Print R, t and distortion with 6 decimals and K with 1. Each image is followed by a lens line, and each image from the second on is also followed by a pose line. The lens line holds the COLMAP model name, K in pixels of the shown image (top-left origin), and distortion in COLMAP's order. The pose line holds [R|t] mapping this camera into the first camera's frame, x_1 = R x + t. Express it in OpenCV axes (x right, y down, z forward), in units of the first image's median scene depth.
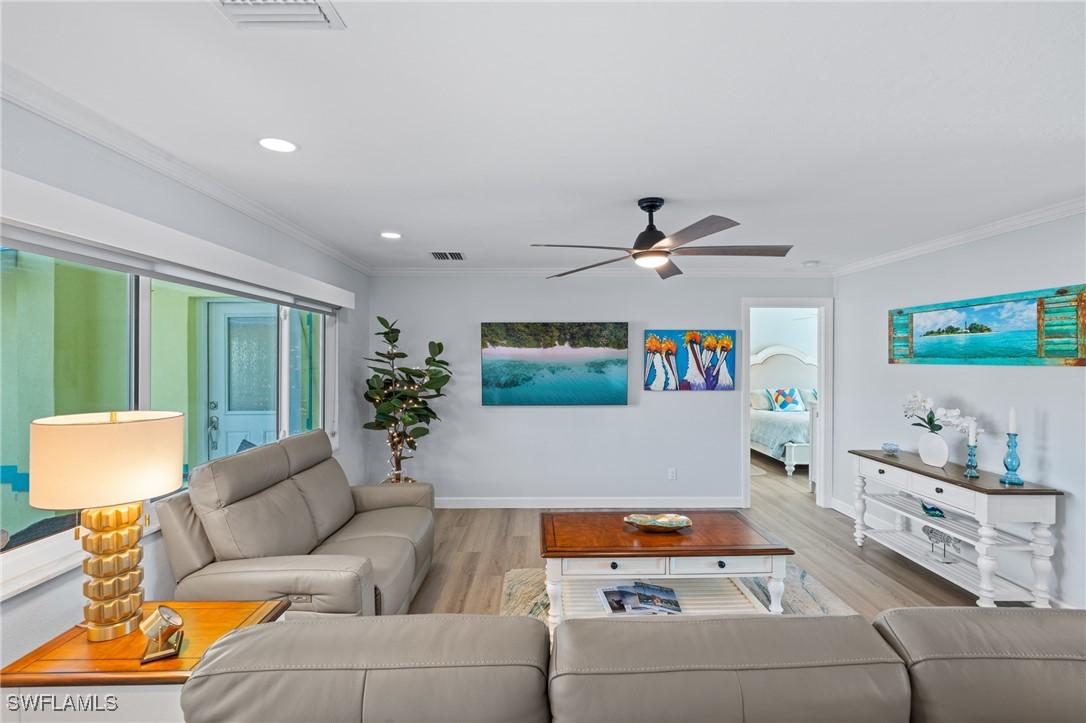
lens RADIAL K [[495.3, 0, 543.1], [0, 495.3, 358.2], [0, 0, 1]] dist [-0.006393, 0.002449]
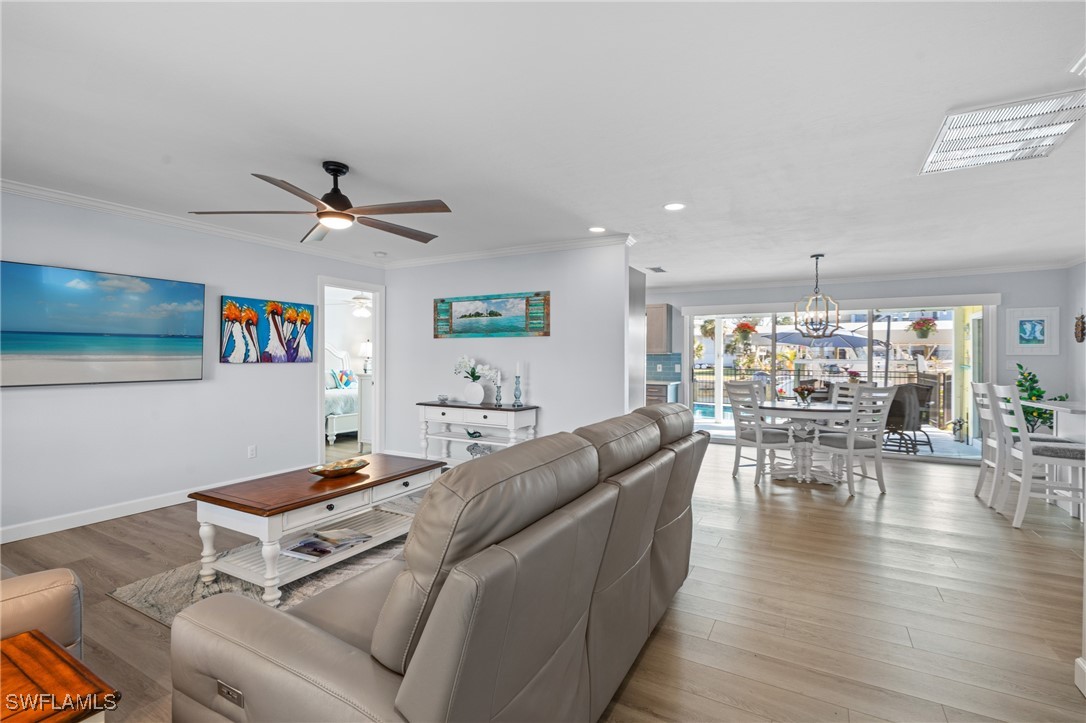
lens RADIAL K [[495.3, 0, 547.7], [0, 495.3, 359.7], [0, 0, 1]] dist [-0.006393, 0.002449]
pose [[0.498022, -0.003076, 0.867159, -0.276215], [-0.002957, 0.999982, 0.005246, 0.052750], [-0.867159, -0.005177, 0.498004, 0.044635]]
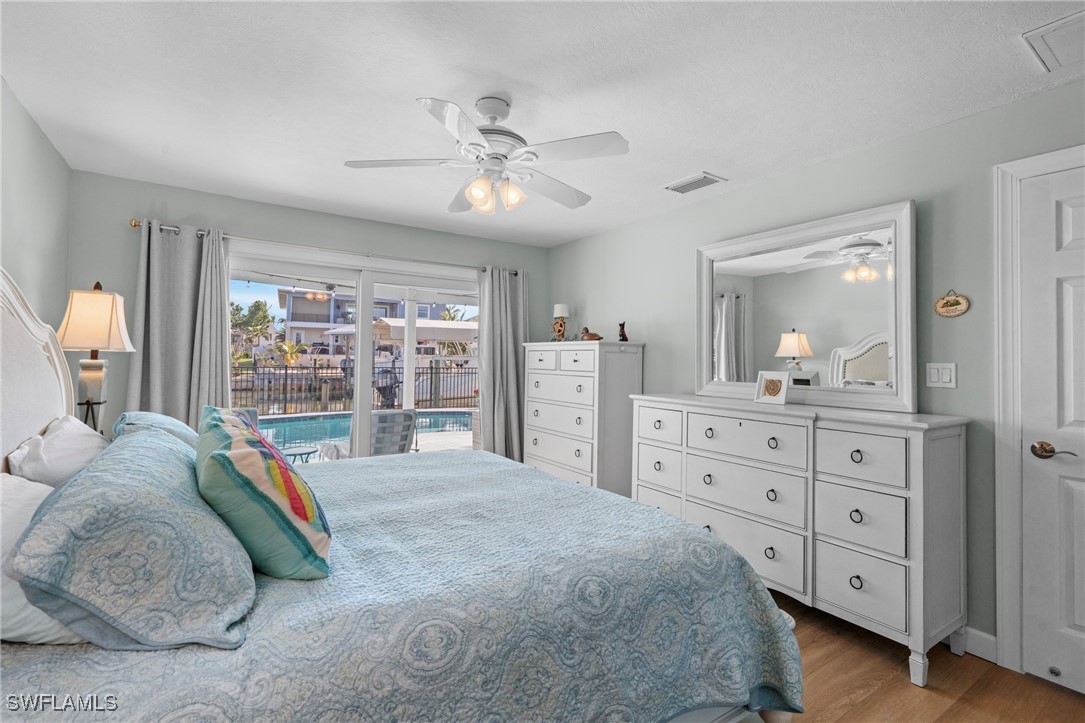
lens RADIAL K [[494.9, 0, 545.1], [0, 494.9, 348.4], [0, 0, 1]] dist [-0.006393, 0.002449]
pose [[-0.540528, 0.005249, 0.841310, 0.441328], [-0.016768, 0.999715, -0.017010, 0.051603], [-0.841159, -0.023301, -0.540286, 1.588496]]
